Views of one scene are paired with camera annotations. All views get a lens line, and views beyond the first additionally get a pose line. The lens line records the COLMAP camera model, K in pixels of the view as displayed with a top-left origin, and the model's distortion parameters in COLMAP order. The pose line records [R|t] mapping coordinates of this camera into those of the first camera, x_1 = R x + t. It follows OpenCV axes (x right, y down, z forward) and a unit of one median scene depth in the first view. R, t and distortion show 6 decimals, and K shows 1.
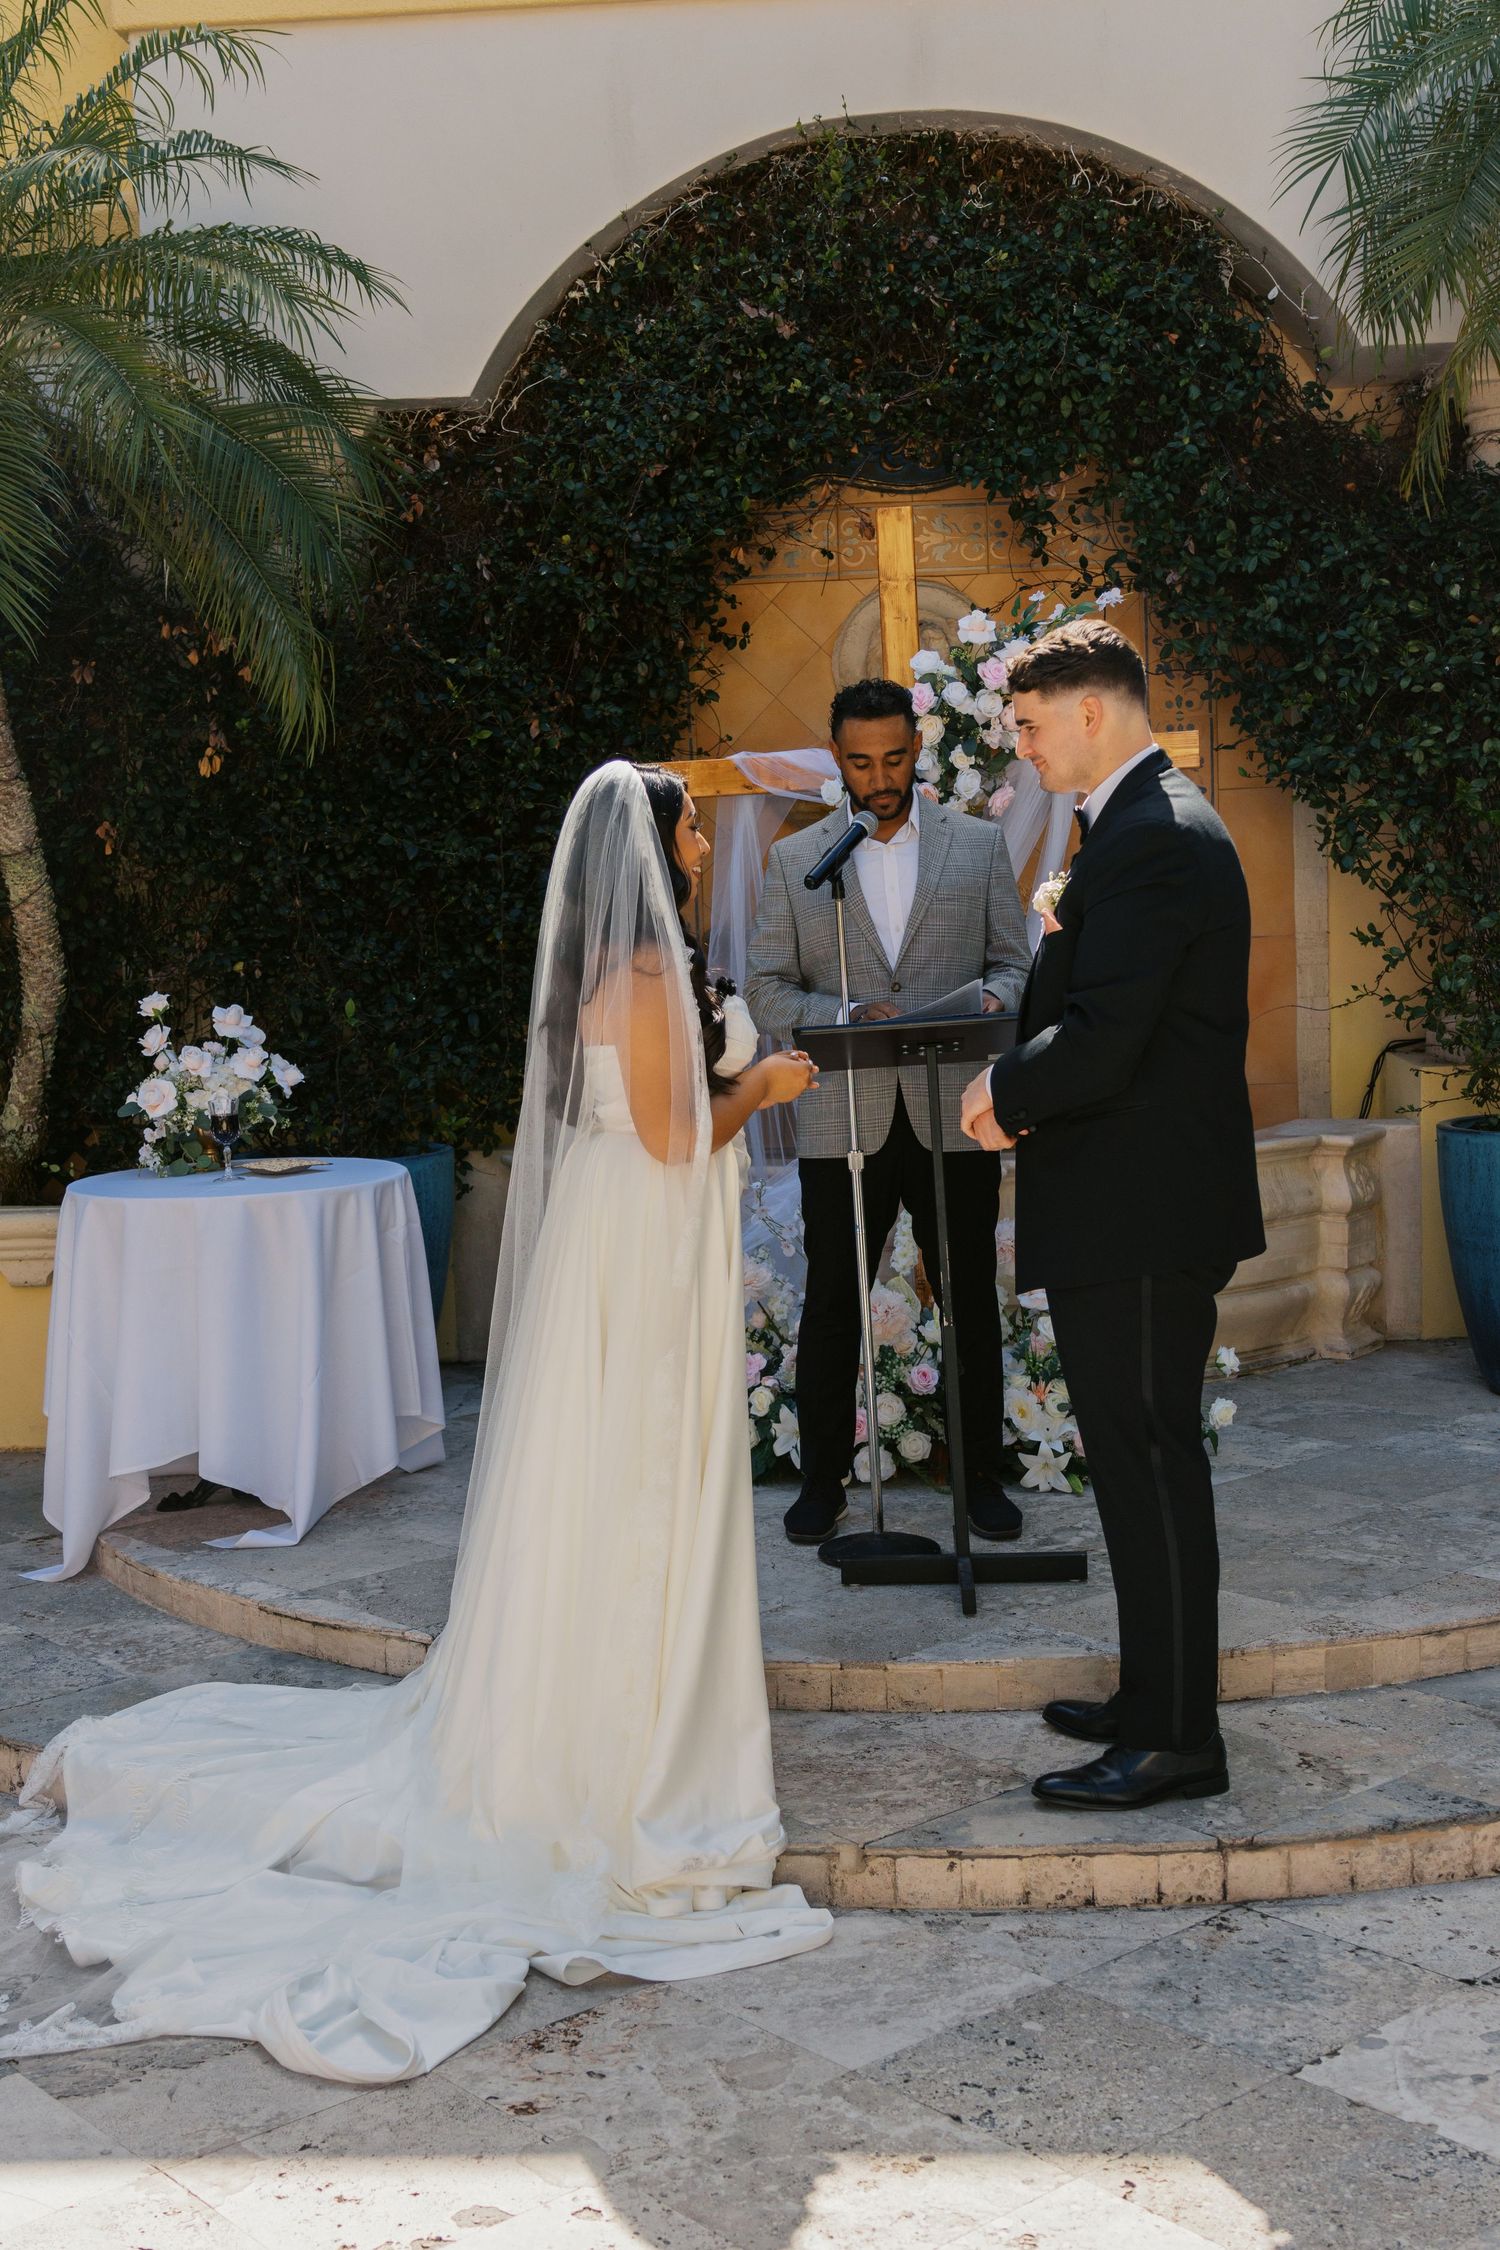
lens RADIAL K [[2547.8, 0, 752.4], [0, 2547.8, 1142.3], [0, 0, 1]] dist [-0.010646, 0.000000]
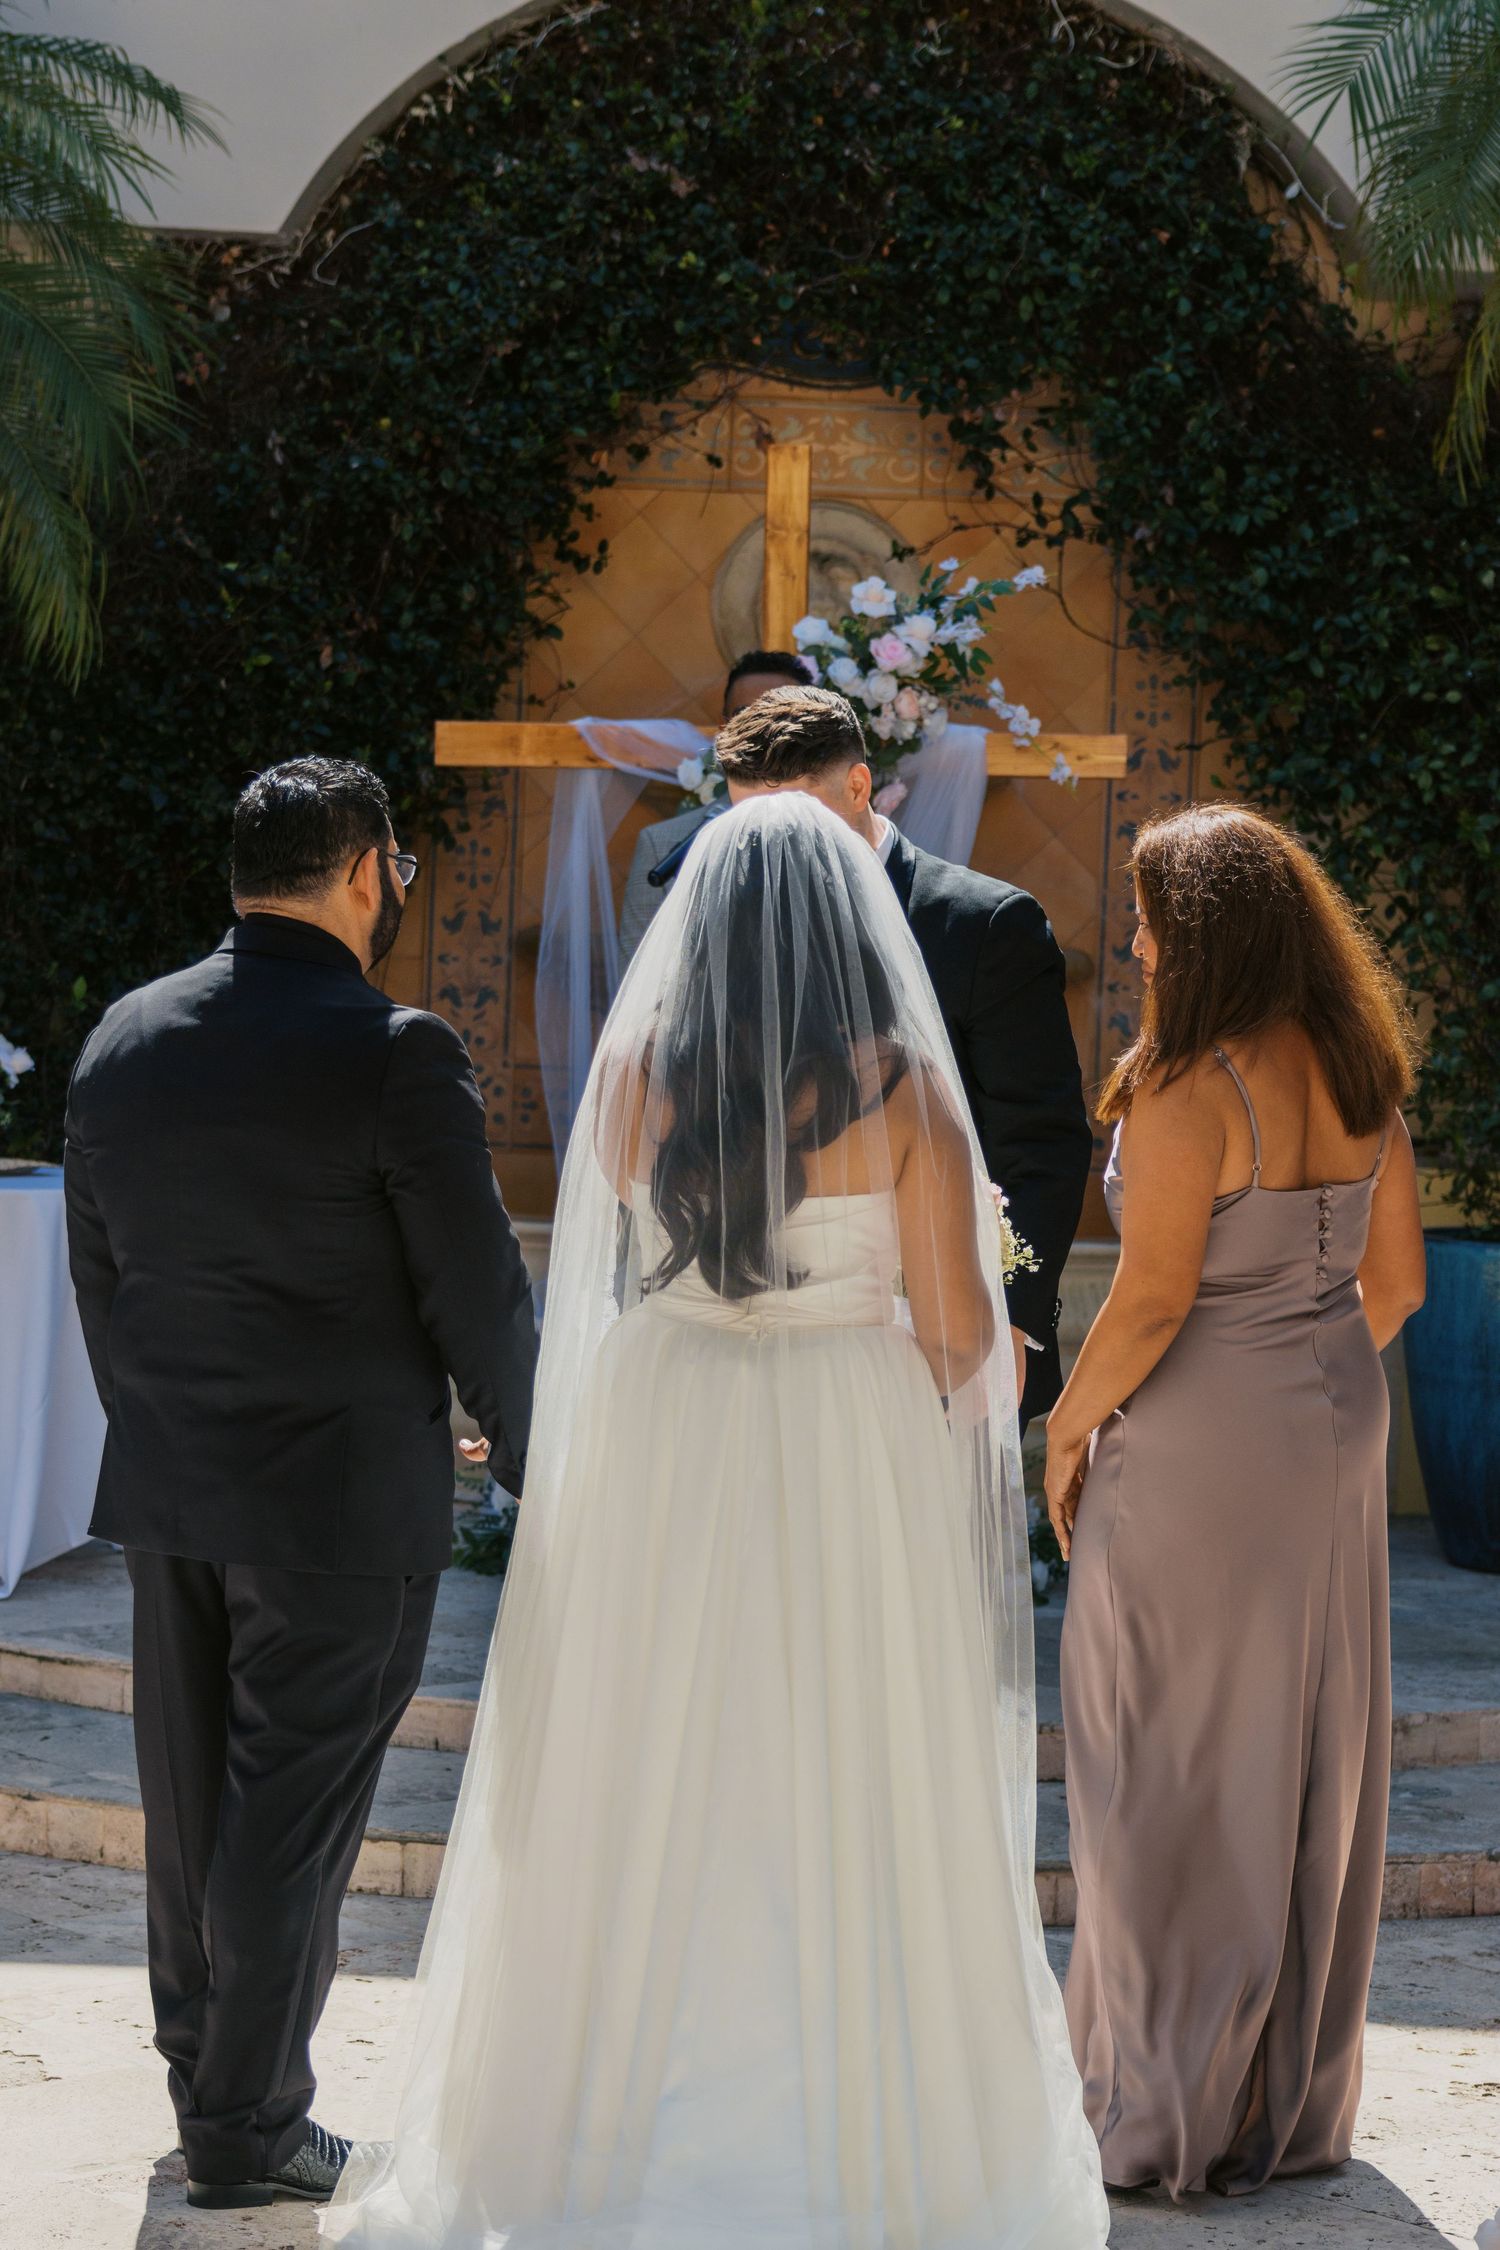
lens RADIAL K [[4874.0, 0, 736.3], [0, 4874.0, 1110.1], [0, 0, 1]] dist [0.047486, 0.000000]
pose [[0.996534, 0.074747, 0.036507, -0.003986], [-0.072702, 0.995866, -0.054461, 0.051402], [-0.040427, 0.051618, 0.997848, -0.516745]]
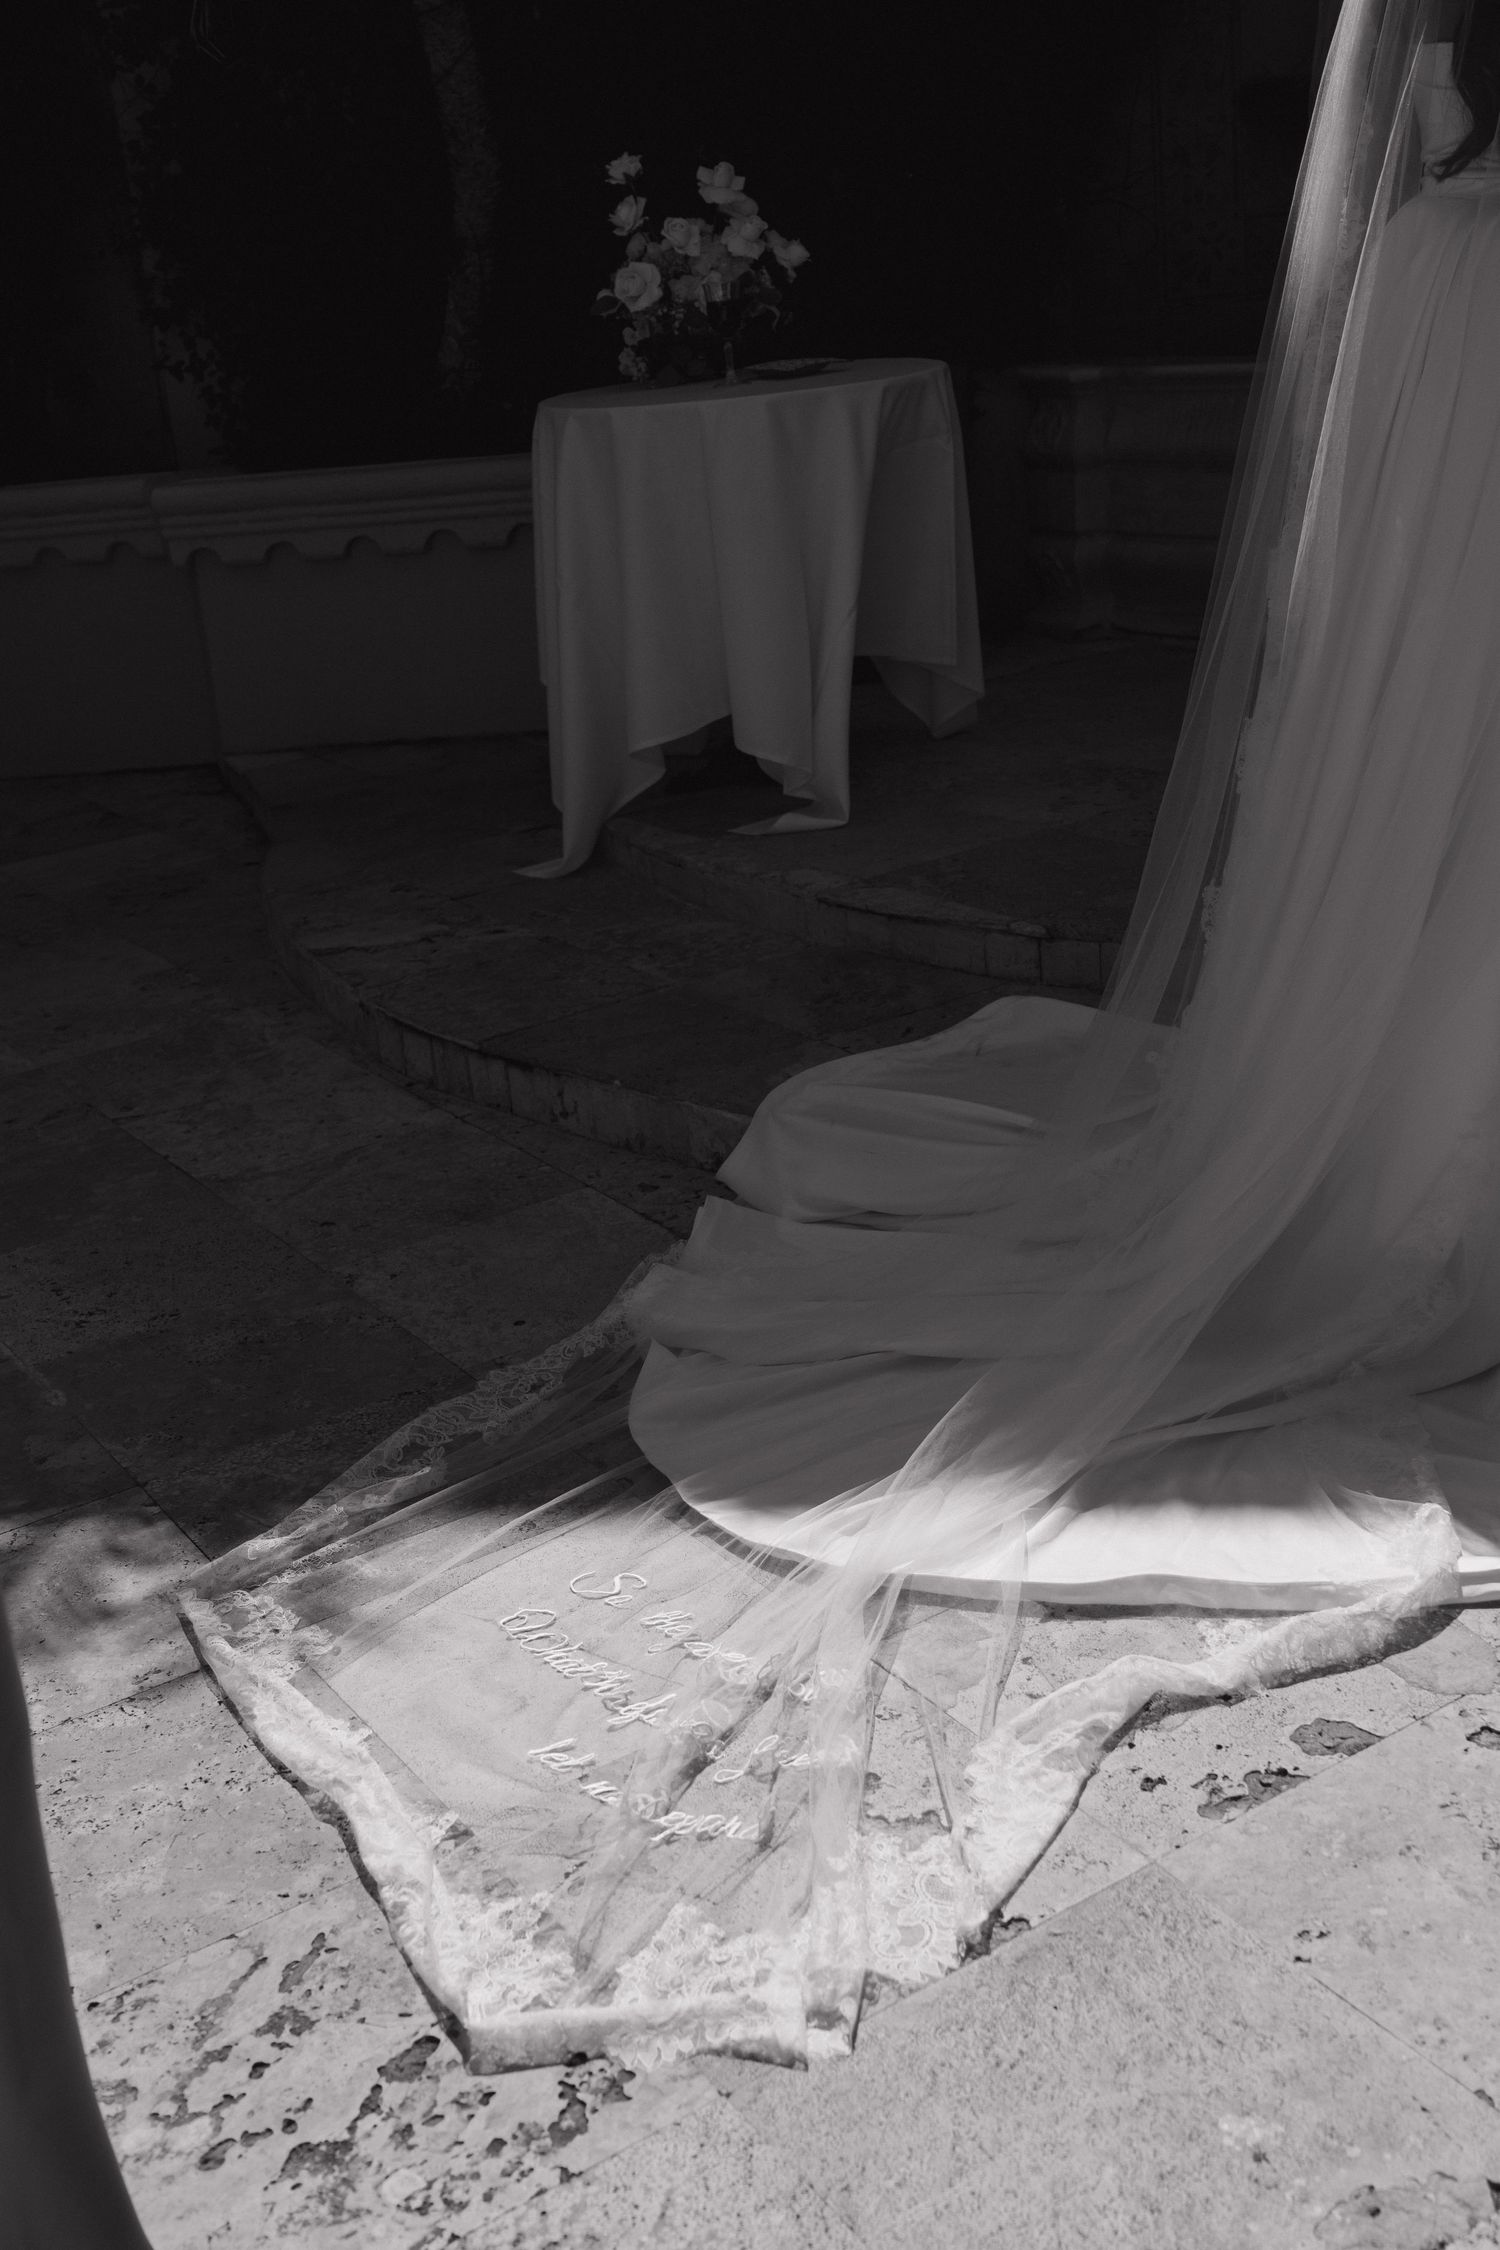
lens RADIAL K [[2385.5, 0, 741.3], [0, 2385.5, 1113.4], [0, 0, 1]] dist [-0.002259, 0.000000]
pose [[0.988418, -0.008141, -0.151539, -0.073422], [0.047735, 0.964552, 0.259541, 0.034595], [0.144054, -0.263769, 0.953769, 0.174030]]
